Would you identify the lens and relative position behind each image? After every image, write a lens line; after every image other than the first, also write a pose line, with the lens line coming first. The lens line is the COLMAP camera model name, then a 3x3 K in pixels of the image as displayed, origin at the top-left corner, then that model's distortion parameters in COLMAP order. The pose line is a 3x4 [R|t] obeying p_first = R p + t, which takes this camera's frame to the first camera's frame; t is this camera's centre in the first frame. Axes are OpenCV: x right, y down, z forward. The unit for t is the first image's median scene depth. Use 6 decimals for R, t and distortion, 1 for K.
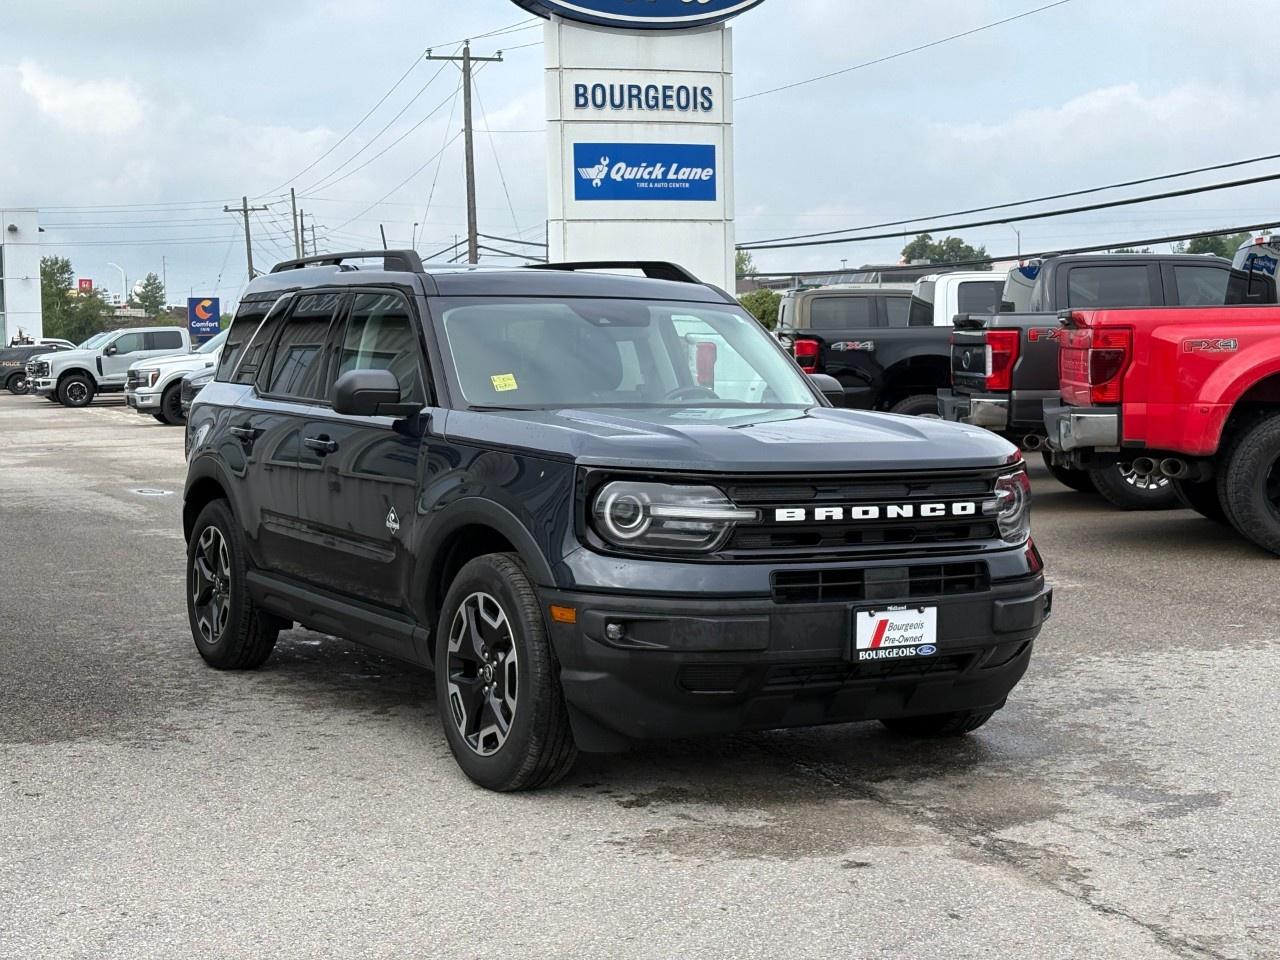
lens RADIAL K [[1908.7, 0, 636.3], [0, 1908.7, 473.5], [0, 0, 1]] dist [0.238396, -0.907920]
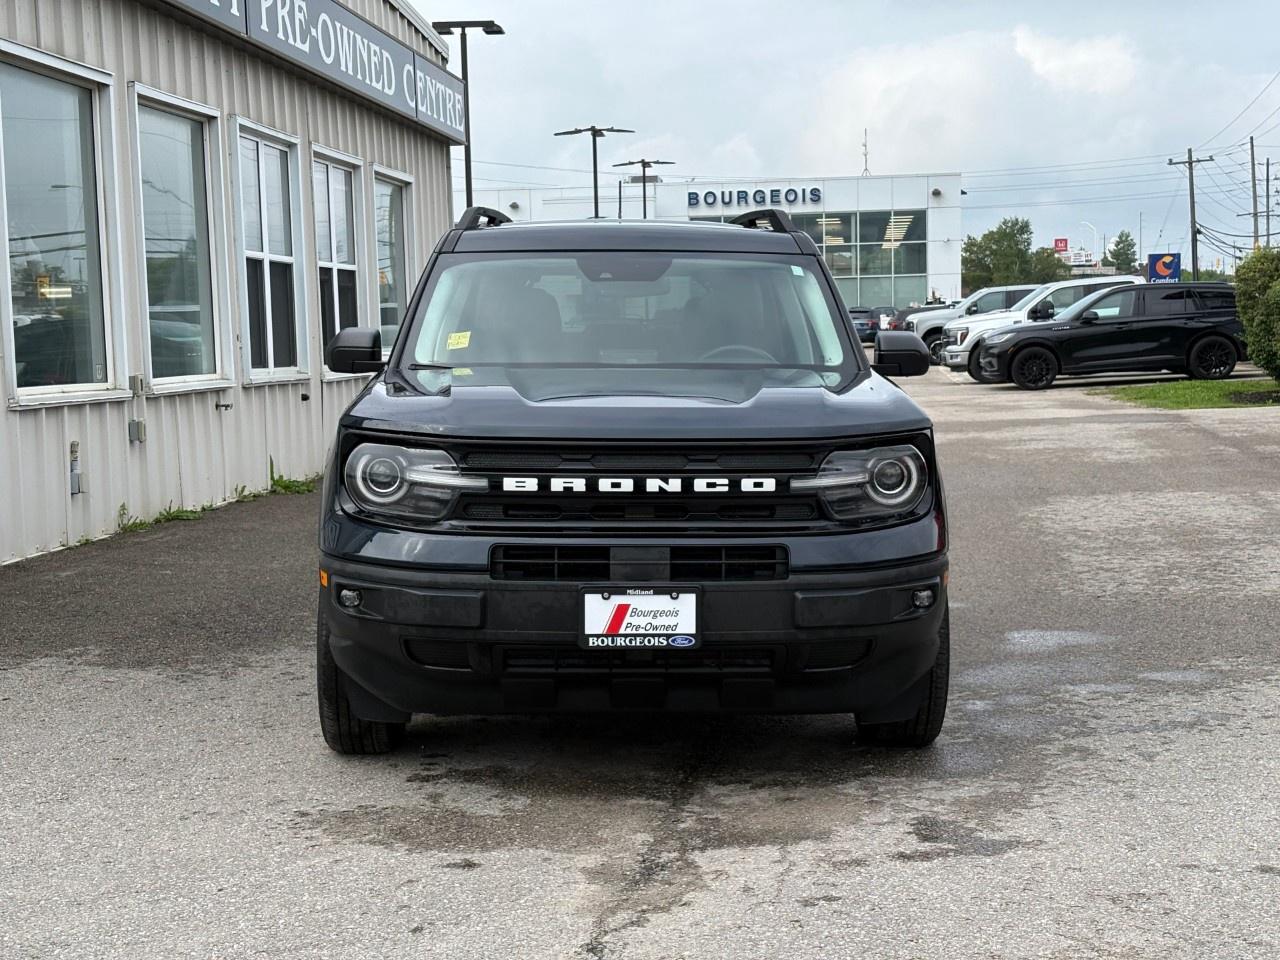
lens RADIAL K [[1908.7, 0, 636.3], [0, 1908.7, 473.5], [0, 0, 1]] dist [0.238396, -0.907920]
pose [[0.879297, 0.032999, -0.475129, 0.496396], [-0.022632, 0.999365, 0.027523, -0.009034], [0.475736, -0.013448, 0.879486, 0.186900]]
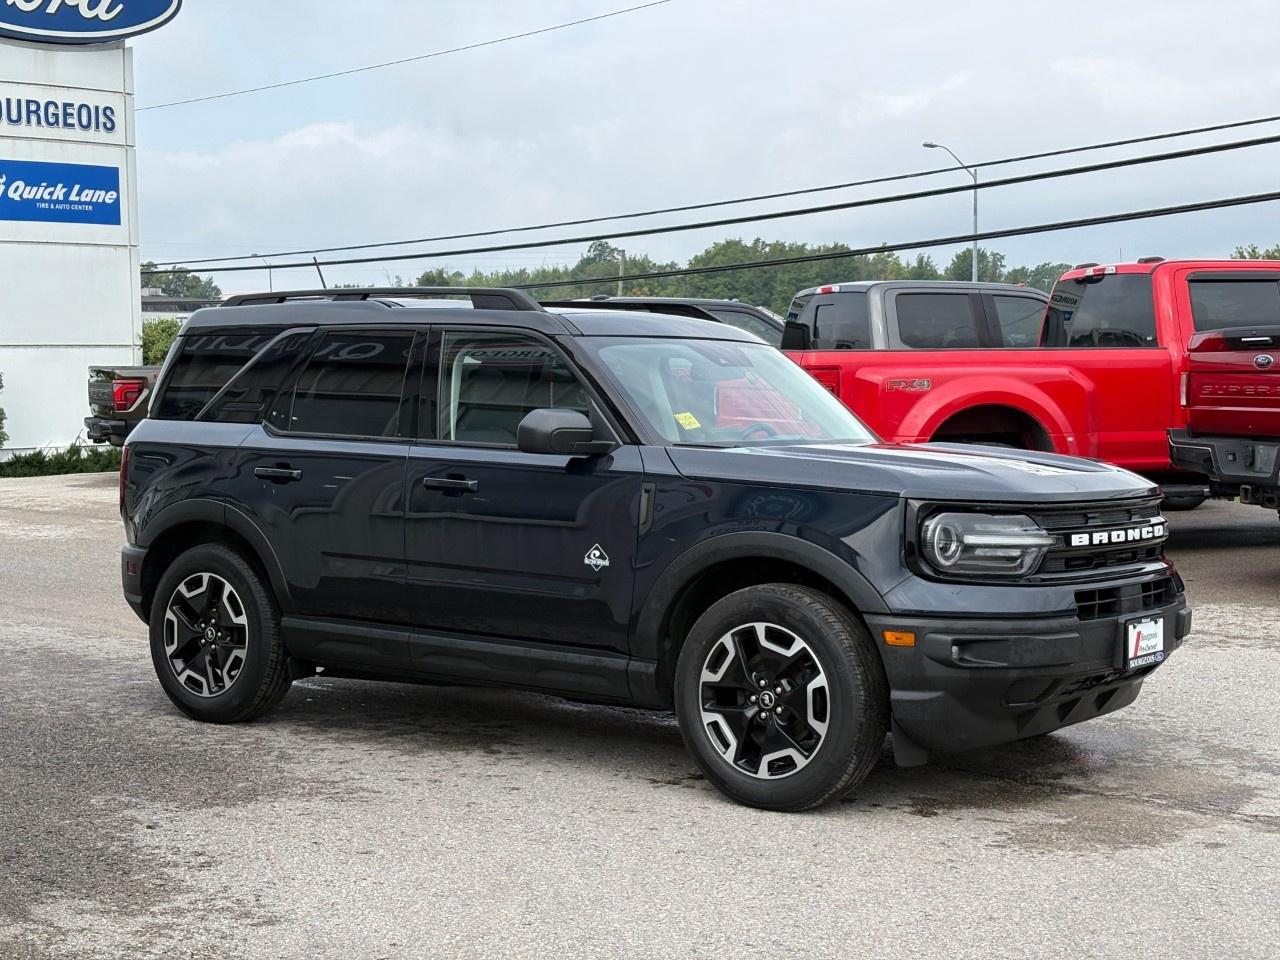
lens RADIAL K [[1909.4, 0, 640.0], [0, 1909.4, 480.0], [0, 0, 1]] dist [0.274420, -1.107388]
pose [[0.920845, -0.014648, 0.389653, -0.514558], [0.019823, 0.999761, -0.009264, -0.006767], [-0.389424, 0.016255, 0.920915, 0.060126]]
